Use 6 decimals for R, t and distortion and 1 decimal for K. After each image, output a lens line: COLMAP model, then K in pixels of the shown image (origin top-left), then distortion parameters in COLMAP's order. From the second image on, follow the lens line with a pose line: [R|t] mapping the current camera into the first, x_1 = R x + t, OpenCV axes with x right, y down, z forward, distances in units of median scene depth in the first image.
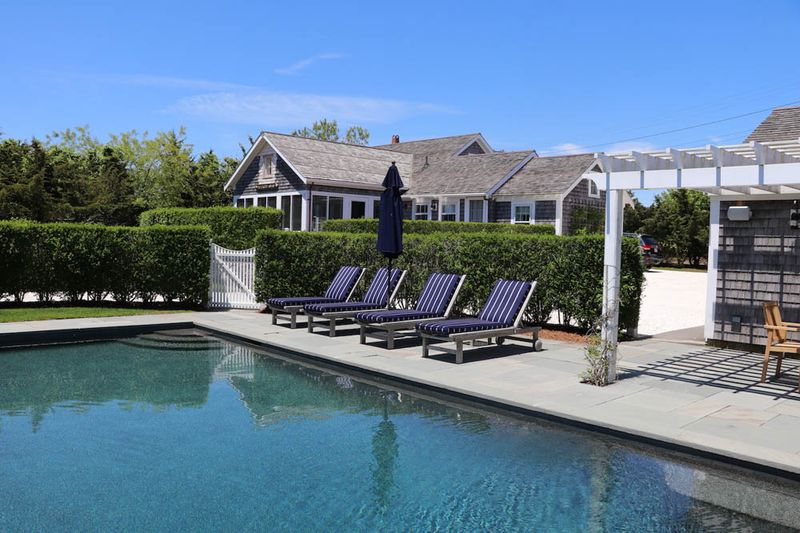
lens RADIAL K [[658.2, 0, 399.4], [0, 658.2, 266.2], [0, 0, 1]] dist [-0.127311, 0.048831]
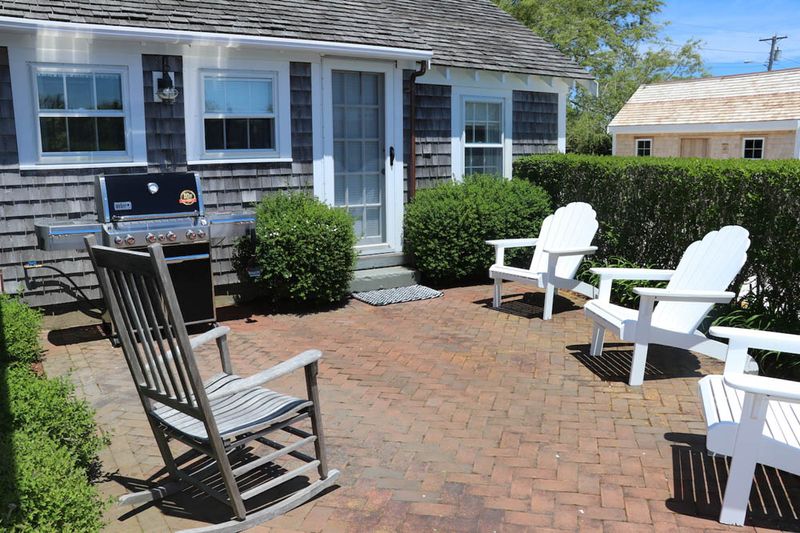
lens RADIAL K [[658.2, 0, 397.7], [0, 658.2, 268.5], [0, 0, 1]] dist [-0.127311, 0.048831]
pose [[0.172484, -0.199197, 0.964661, -0.172642], [0.054685, 0.979765, 0.192538, -0.065838], [-0.983493, 0.019543, 0.179887, 0.884942]]
